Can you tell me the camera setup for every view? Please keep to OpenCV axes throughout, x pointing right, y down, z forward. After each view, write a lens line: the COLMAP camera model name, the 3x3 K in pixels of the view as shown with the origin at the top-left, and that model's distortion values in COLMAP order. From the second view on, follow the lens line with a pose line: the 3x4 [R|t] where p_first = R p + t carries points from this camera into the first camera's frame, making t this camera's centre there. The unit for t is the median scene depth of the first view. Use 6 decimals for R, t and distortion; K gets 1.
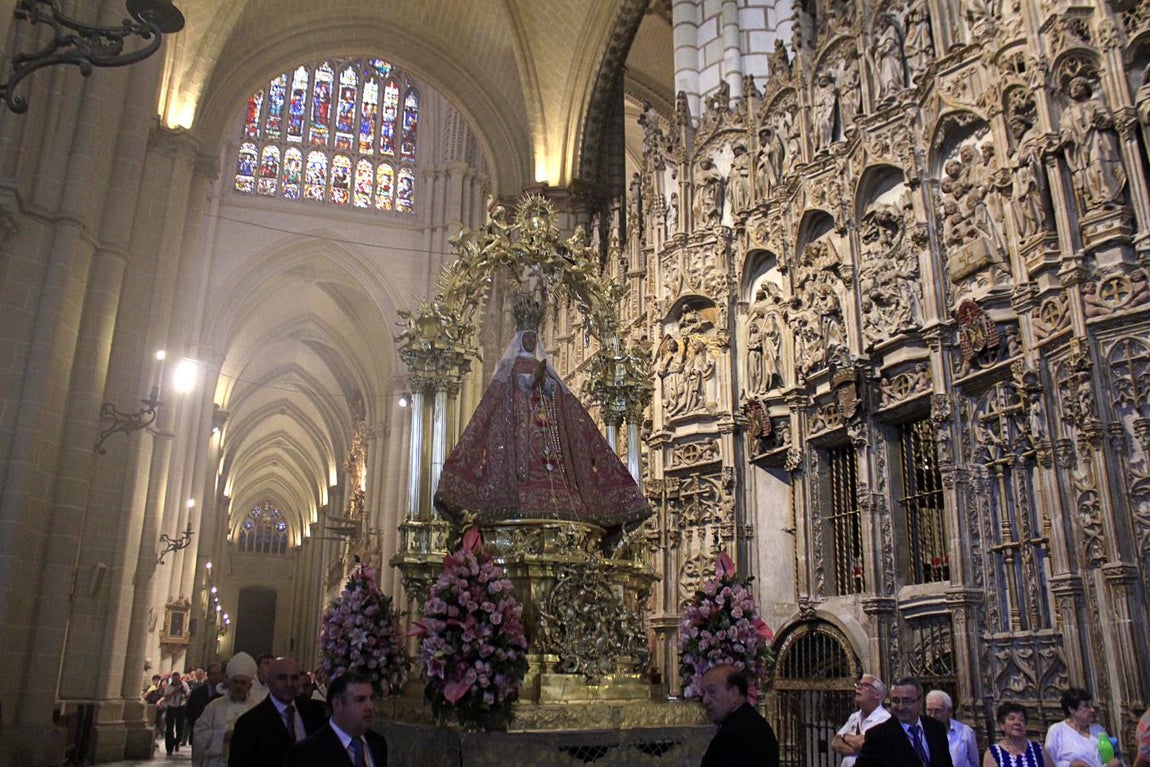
lens RADIAL K [[976.8, 0, 575.0], [0, 976.8, 383.5], [0, 0, 1]] dist [-0.172978, 0.184211]
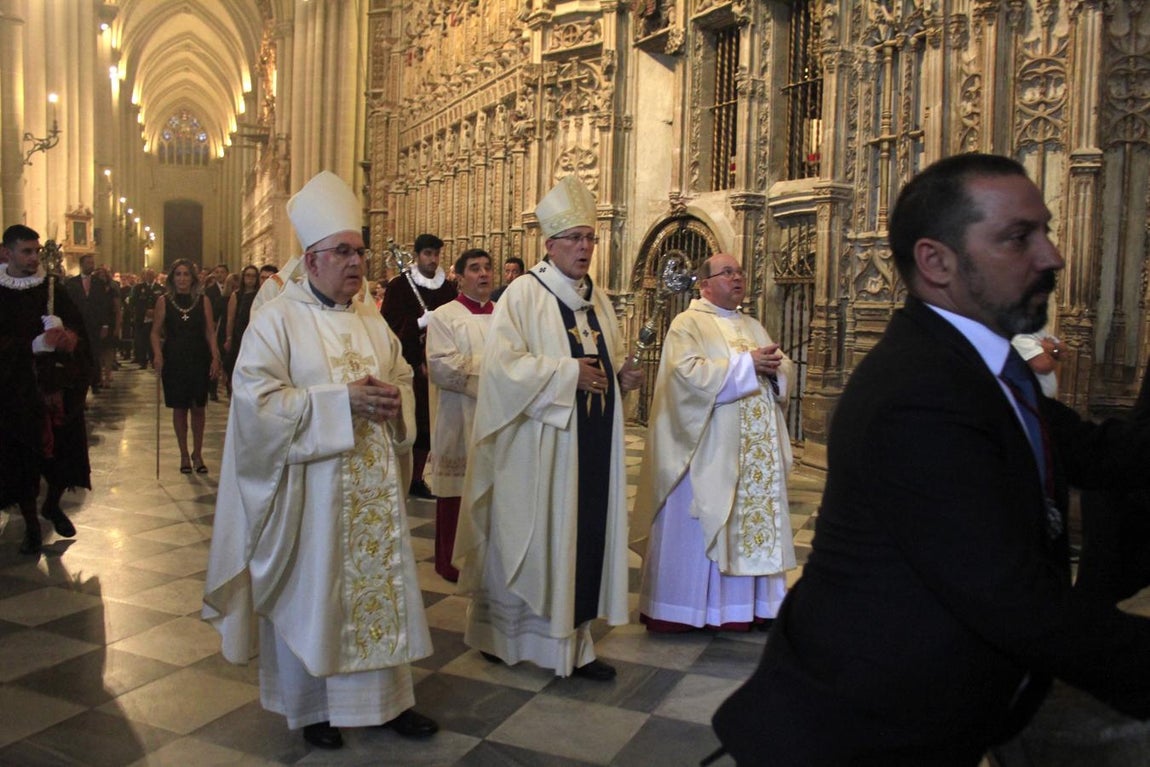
lens RADIAL K [[976.8, 0, 575.0], [0, 976.8, 383.5], [0, 0, 1]] dist [-0.172978, 0.184211]
pose [[0.997698, 0.007736, 0.067377, 0.077953], [-0.032873, 0.924123, 0.380677, 0.038686], [-0.059320, -0.382016, 0.922250, 0.066280]]
